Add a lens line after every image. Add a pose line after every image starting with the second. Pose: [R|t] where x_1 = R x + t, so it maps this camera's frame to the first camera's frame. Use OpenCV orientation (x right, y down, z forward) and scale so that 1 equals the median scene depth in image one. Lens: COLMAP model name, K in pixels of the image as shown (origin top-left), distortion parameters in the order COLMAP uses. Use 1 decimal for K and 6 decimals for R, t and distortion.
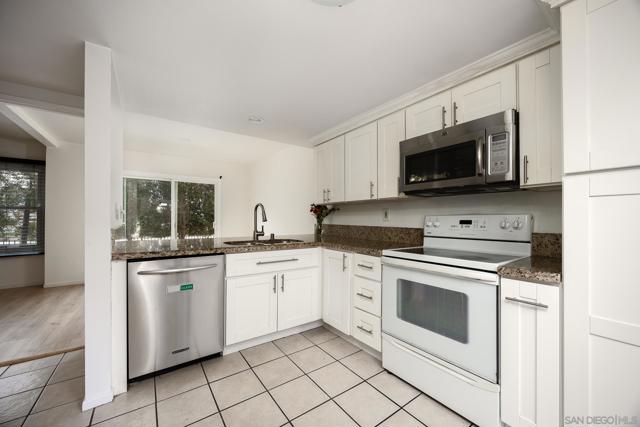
lens RADIAL K [[245.5, 0, 325.2], [0, 245.5, 217.8], [0, 0, 1]] dist [-0.003154, 0.000090]
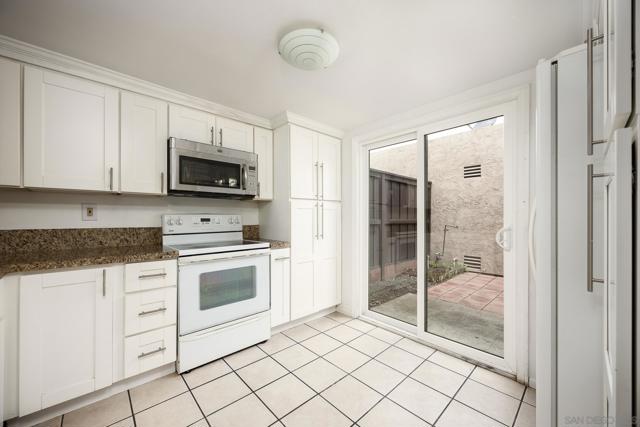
lens RADIAL K [[245.5, 0, 318.3], [0, 245.5, 217.0], [0, 0, 1]] dist [-0.003154, 0.000090]
pose [[-0.111938, -0.001836, 0.993713, -0.738395], [-0.005819, 0.999982, 0.001192, -0.002344], [-0.993698, -0.005649, -0.111947, 0.554274]]
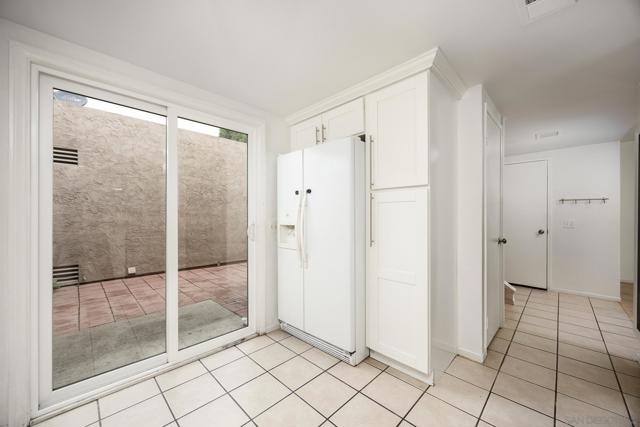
lens RADIAL K [[245.5, 0, 322.4], [0, 245.5, 214.1], [0, 0, 1]] dist [-0.003154, 0.000090]
pose [[-0.987665, -0.000982, -0.156582, -0.061575], [0.000040, 0.999979, -0.006524, -0.000258], [0.156585, -0.006450, -0.987643, 0.973013]]
